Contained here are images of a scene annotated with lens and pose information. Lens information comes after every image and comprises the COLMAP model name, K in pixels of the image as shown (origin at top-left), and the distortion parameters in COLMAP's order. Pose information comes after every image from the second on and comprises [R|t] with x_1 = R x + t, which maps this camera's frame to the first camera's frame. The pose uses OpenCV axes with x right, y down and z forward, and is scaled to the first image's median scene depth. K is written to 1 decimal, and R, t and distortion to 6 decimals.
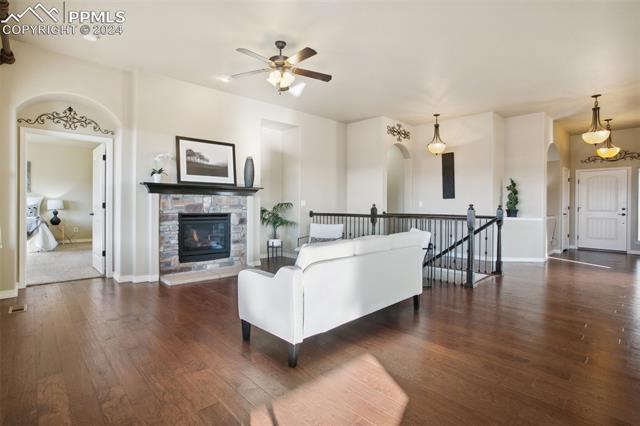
lens RADIAL K [[311.4, 0, 321.9], [0, 311.4, 204.5], [0, 0, 1]] dist [-0.001760, -0.000364]
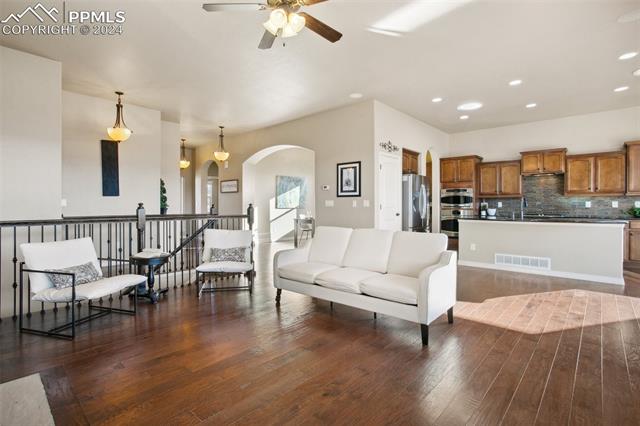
lens RADIAL K [[311.4, 0, 321.9], [0, 311.4, 204.5], [0, 0, 1]] dist [-0.001760, -0.000364]
pose [[-0.080174, -0.003136, 0.996776, -0.479349], [-0.000387, 0.999995, 0.003115, -0.000396], [-0.996781, -0.000136, -0.080175, 0.540158]]
